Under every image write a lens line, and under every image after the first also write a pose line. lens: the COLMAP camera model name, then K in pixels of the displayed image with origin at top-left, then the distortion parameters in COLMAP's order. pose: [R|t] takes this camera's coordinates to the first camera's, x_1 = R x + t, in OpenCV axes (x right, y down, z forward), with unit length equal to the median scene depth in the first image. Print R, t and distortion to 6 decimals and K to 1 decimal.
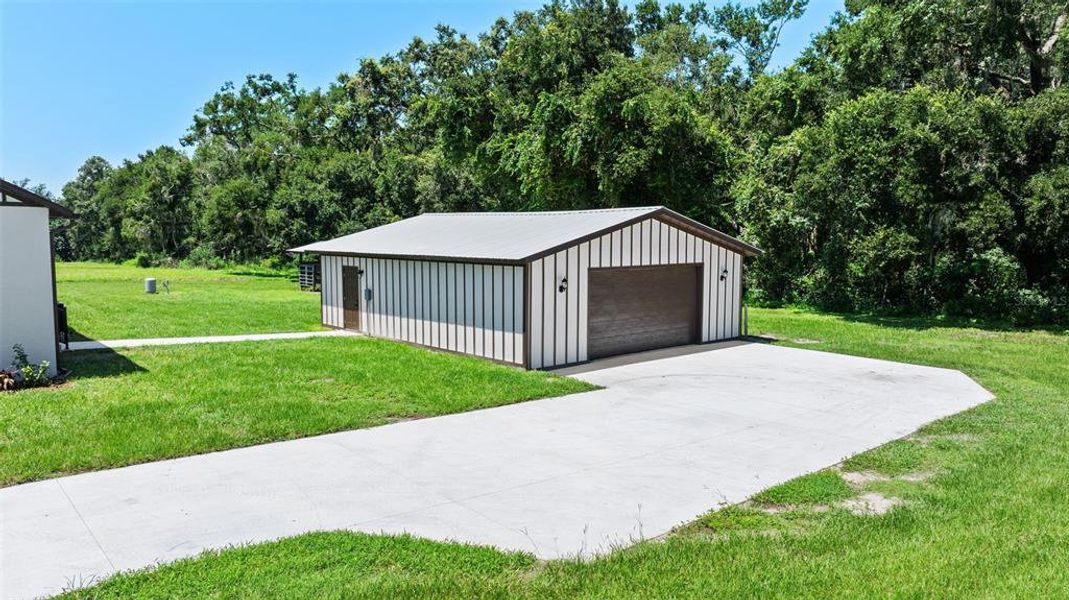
lens RADIAL K [[768.0, 0, 536.6], [0, 768.0, 290.3], [0, 0, 1]] dist [-0.007429, 0.011848]
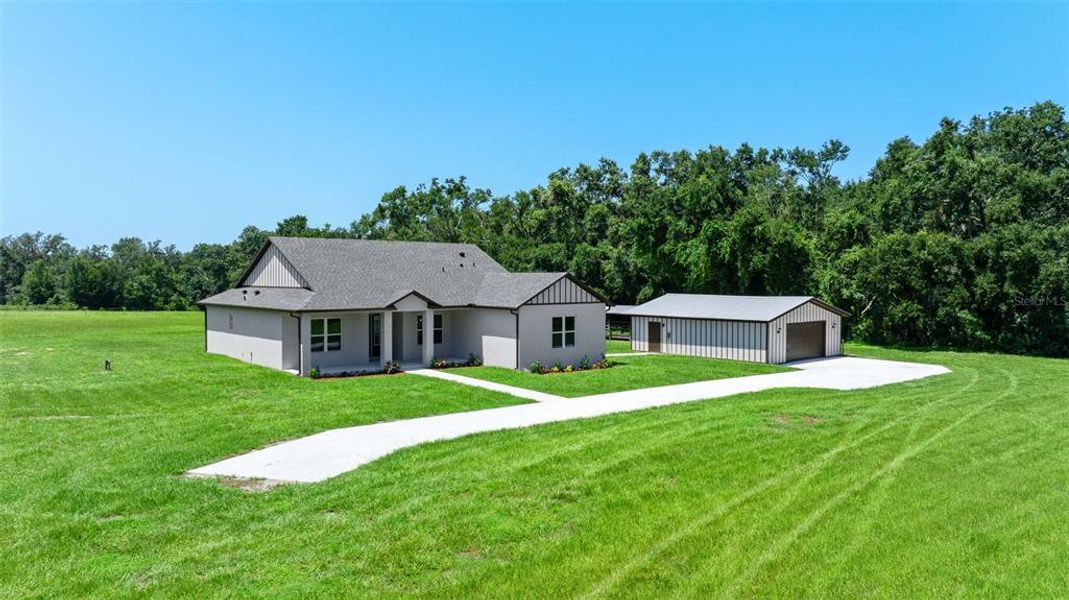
lens RADIAL K [[768.0, 0, 537.1], [0, 768.0, 295.9], [0, 0, 1]] dist [-0.007429, 0.011848]
pose [[0.999960, -0.003554, -0.008266, -0.363438], [0.003136, 0.998741, -0.050065, 0.001059], [0.008433, 0.050037, 0.998712, -0.744206]]
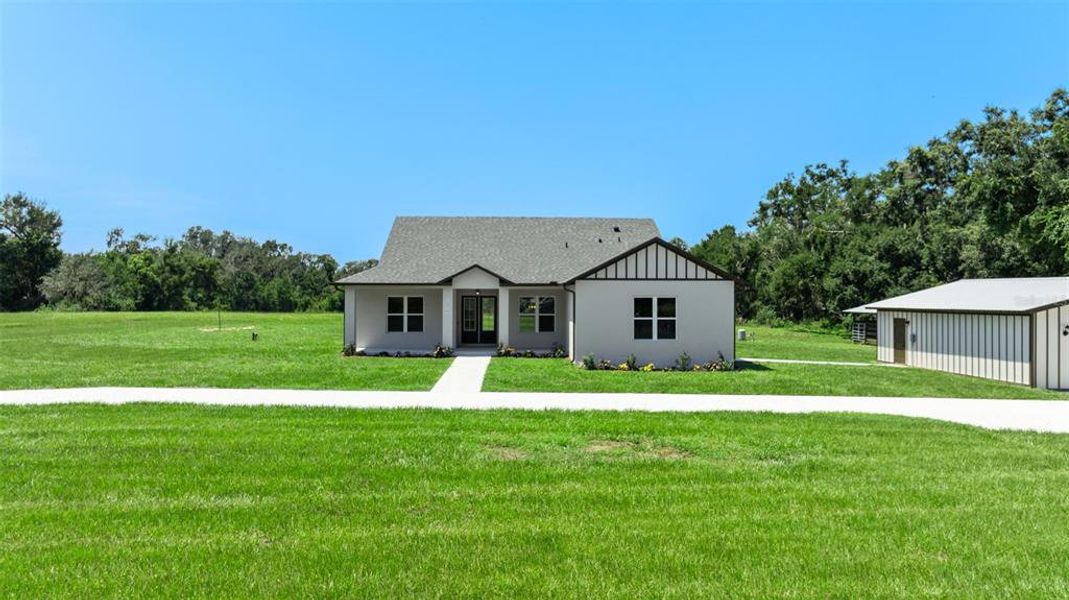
lens RADIAL K [[768.0, 0, 540.4], [0, 768.0, 296.3], [0, 0, 1]] dist [-0.007429, 0.011848]
pose [[0.784340, -0.003933, -0.620318, 0.075877], [-0.045326, 0.996944, -0.063632, 0.031668], [0.618672, 0.078026, 0.781765, -0.340432]]
